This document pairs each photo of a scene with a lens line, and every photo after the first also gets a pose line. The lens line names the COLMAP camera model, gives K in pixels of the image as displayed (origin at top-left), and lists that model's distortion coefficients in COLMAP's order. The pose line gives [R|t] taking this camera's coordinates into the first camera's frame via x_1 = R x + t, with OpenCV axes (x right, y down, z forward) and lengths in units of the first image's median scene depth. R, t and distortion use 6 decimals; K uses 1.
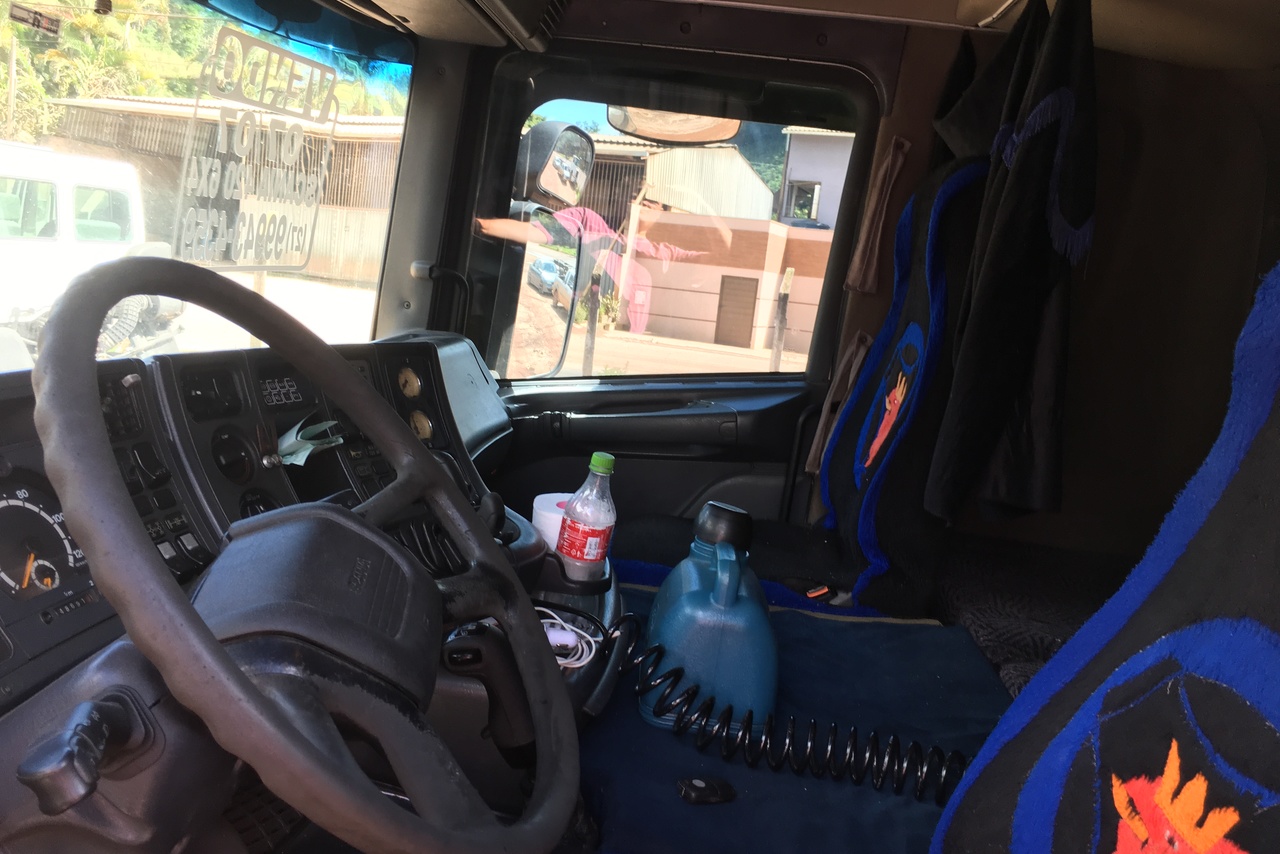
lens RADIAL K [[1101.3, 0, 638.6], [0, 1101.3, 423.3], [0, 0, 1]] dist [0.081593, -0.124764]
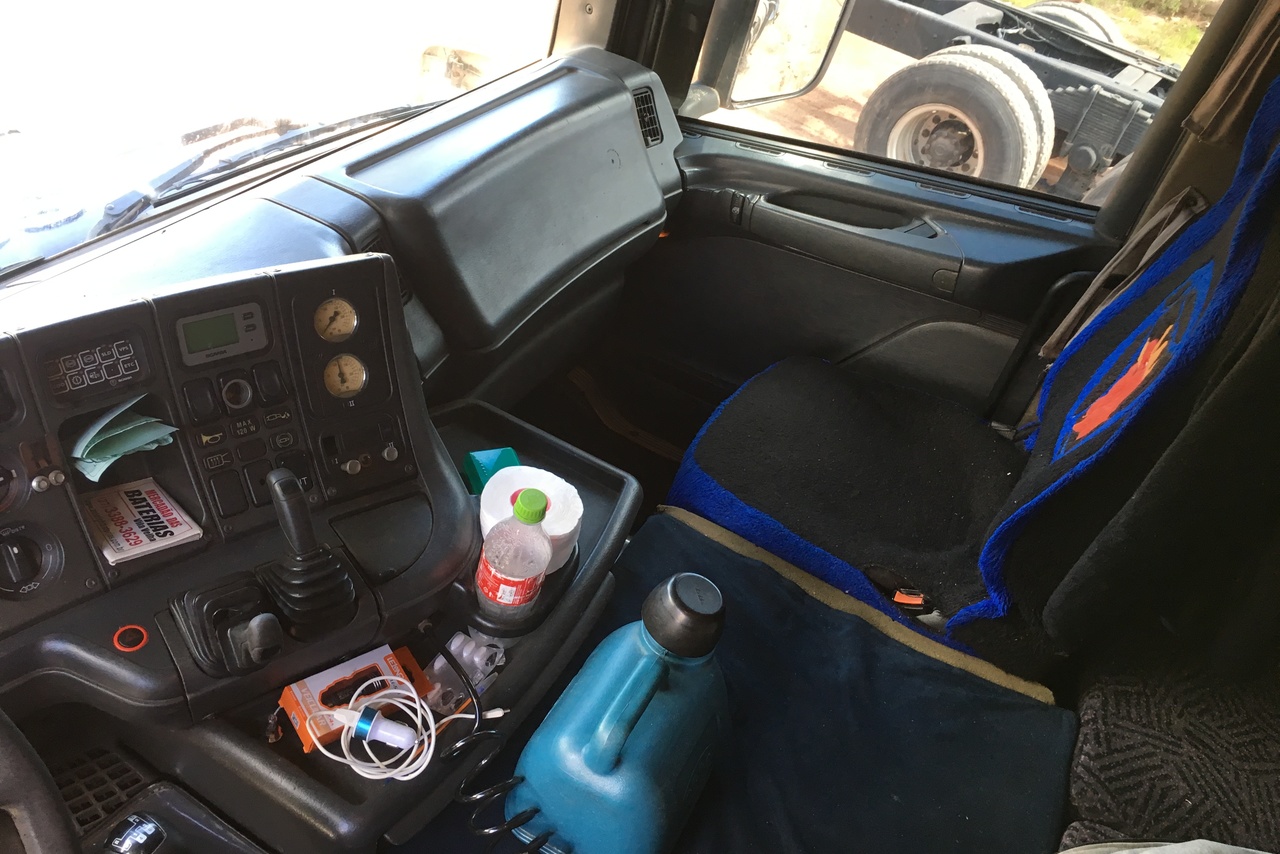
lens RADIAL K [[1101.3, 0, 638.6], [0, 1101.3, 423.3], [0, 0, 1]] dist [0.081593, -0.124764]
pose [[0.905380, 0.309727, -0.290441, 0.319833], [-0.150692, 0.873891, 0.462175, -0.506983], [0.396962, -0.374677, 0.837877, 0.586327]]
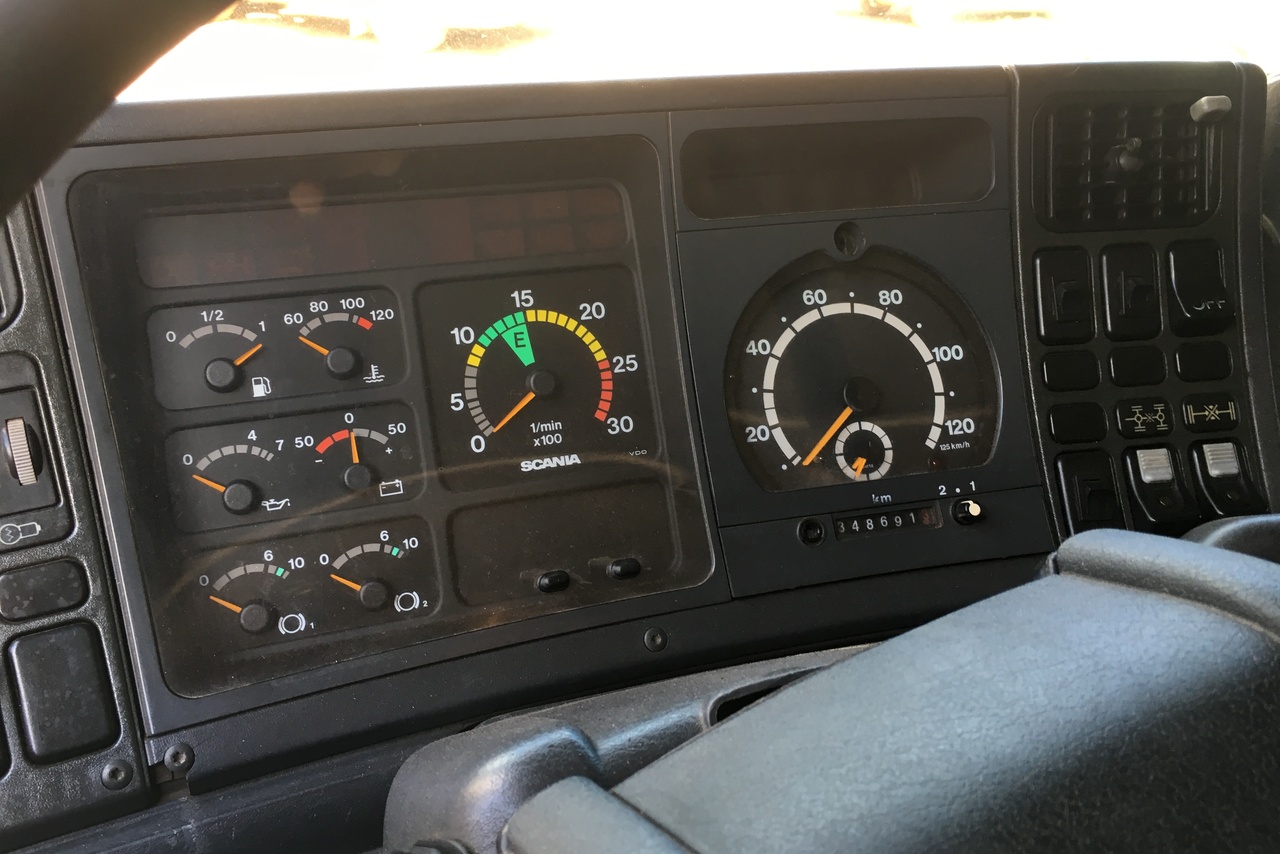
lens RADIAL K [[1099.9, 0, 640.0], [0, 1099.9, 427.0], [0, 0, 1]] dist [0.060144, -0.099008]
pose [[0.395619, 0.327689, -0.857966, -0.092744], [-0.119314, 0.944603, 0.305762, -0.025456], [0.910631, -0.018598, 0.412801, 0.570354]]
